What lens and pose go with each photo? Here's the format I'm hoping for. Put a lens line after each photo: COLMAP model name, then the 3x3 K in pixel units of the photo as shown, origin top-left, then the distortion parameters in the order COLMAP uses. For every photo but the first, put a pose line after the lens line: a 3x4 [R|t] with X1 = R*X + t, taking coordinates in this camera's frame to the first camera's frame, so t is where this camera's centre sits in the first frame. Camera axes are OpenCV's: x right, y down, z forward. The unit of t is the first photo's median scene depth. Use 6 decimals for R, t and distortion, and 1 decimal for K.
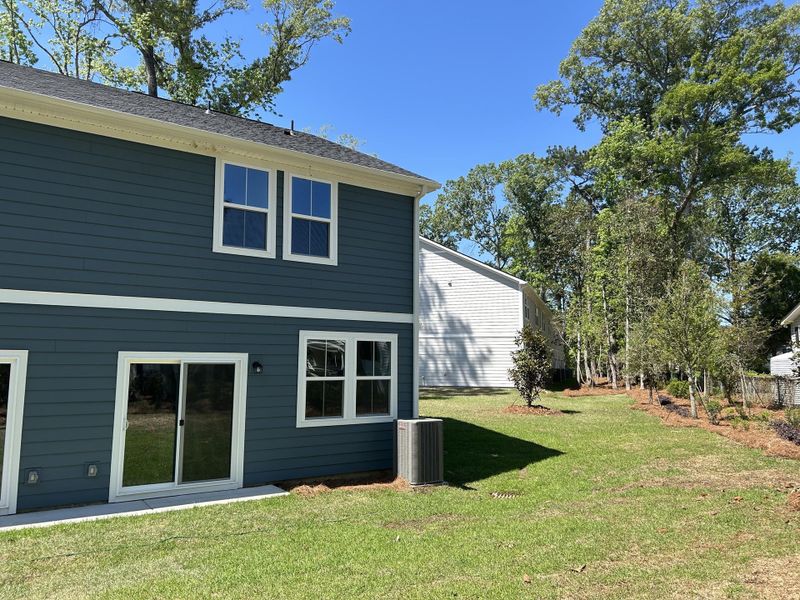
lens RADIAL K [[594.3, 0, 399.5], [0, 594.3, 293.8], [0, 0, 1]] dist [0.089119, -0.115953]
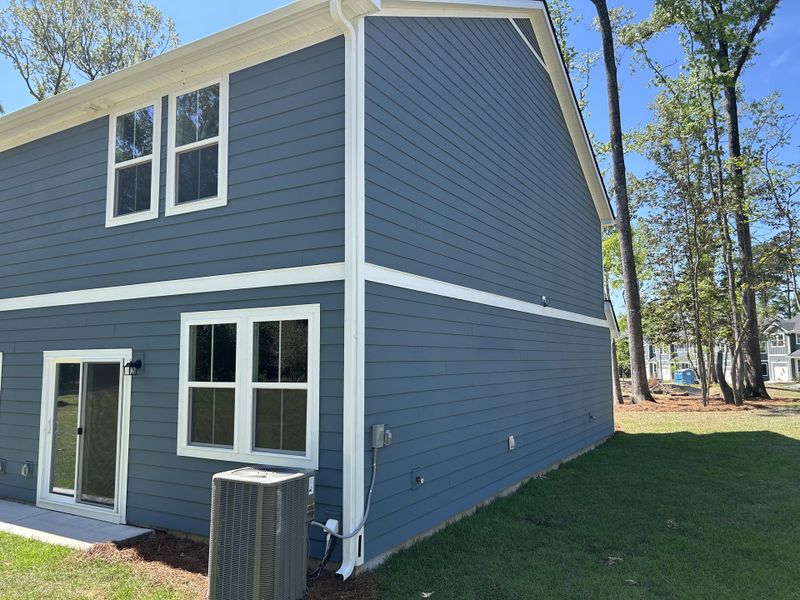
lens RADIAL K [[594.3, 0, 399.5], [0, 594.3, 293.8], [0, 0, 1]] dist [0.089119, -0.115953]
pose [[0.429740, -0.100497, -0.897343, 0.563235], [0.122458, 0.991092, -0.052351, 0.106459], [0.894610, -0.087390, 0.438218, 0.927566]]
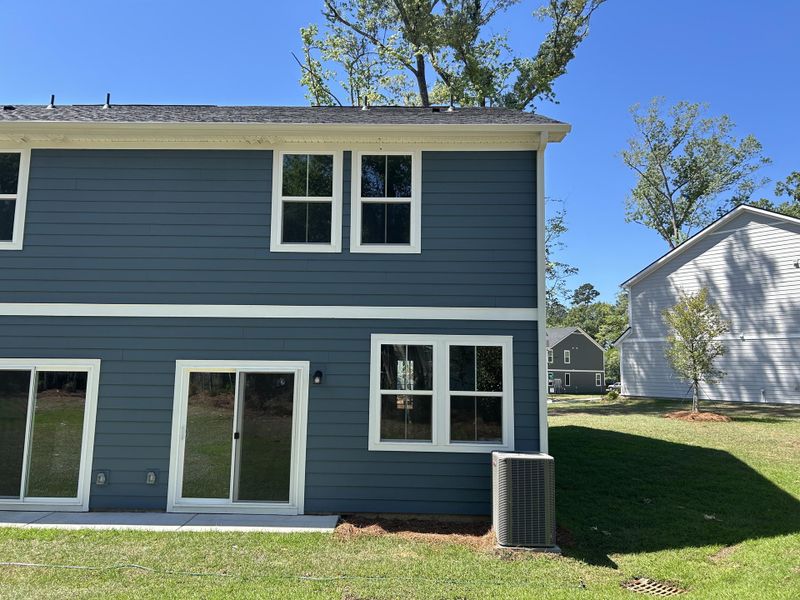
lens RADIAL K [[594.3, 0, 399.5], [0, 594.3, 293.8], [0, 0, 1]] dist [0.089119, -0.115953]
pose [[0.816408, -0.063912, -0.573928, 0.352335], [0.059466, 0.997878, -0.026533, 0.029344], [0.574405, -0.012468, 0.818476, 0.337041]]
